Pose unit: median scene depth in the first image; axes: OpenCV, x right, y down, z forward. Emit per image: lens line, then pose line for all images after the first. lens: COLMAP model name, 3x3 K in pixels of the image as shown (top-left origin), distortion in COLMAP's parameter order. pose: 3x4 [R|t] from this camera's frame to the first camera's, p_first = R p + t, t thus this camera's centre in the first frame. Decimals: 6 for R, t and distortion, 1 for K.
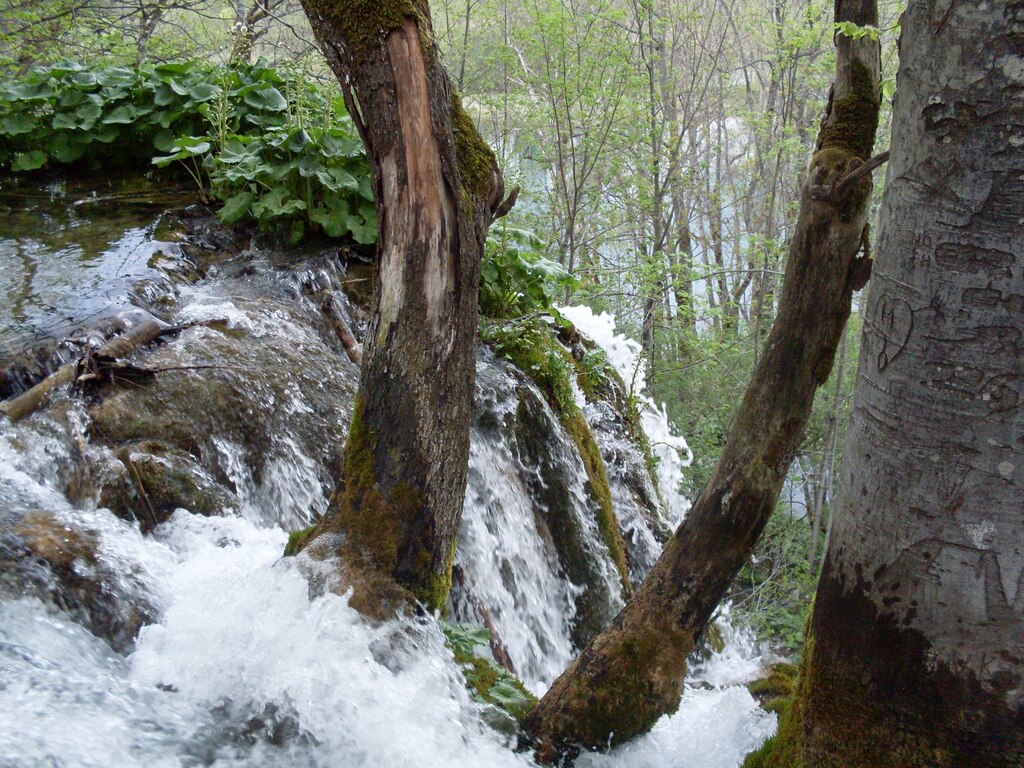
lens RADIAL K [[1158.8, 0, 512.0], [0, 1158.8, 384.0], [0, 0, 1]] dist [-0.219609, 0.295202]
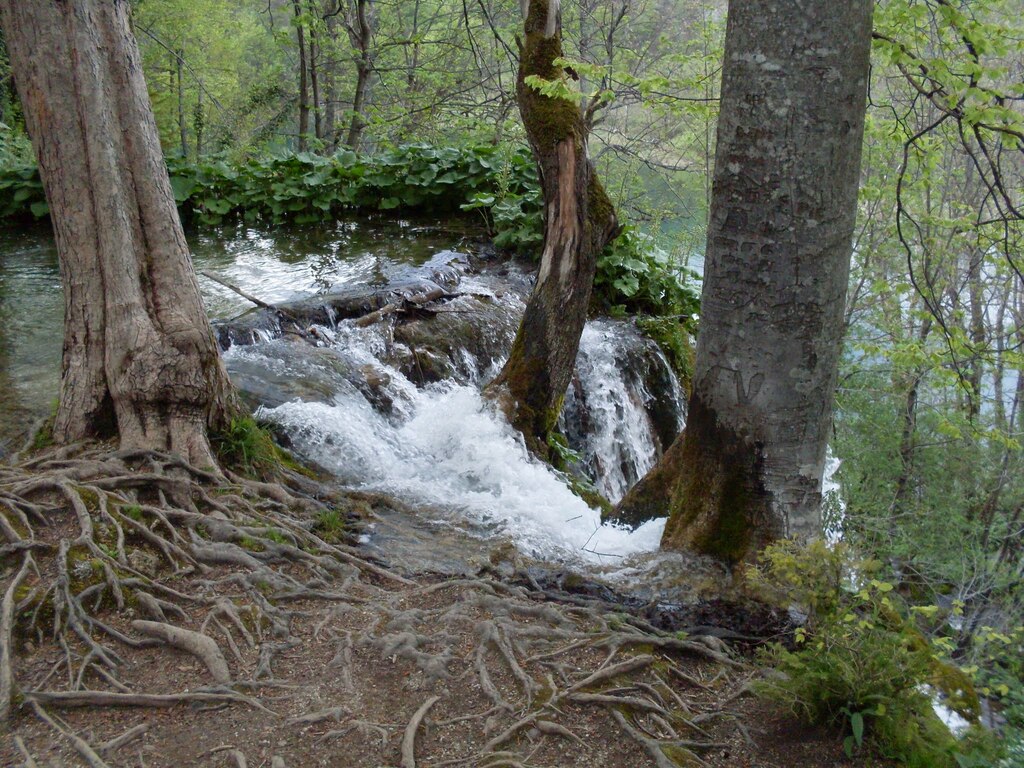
lens RADIAL K [[1158.8, 0, 512.0], [0, 1158.8, 384.0], [0, 0, 1]] dist [-0.219609, 0.295202]
pose [[0.951954, 0.094080, -0.291432, 0.290061], [-0.114805, 0.991875, -0.054811, 0.154101], [0.283908, 0.085635, 0.955020, -0.601862]]
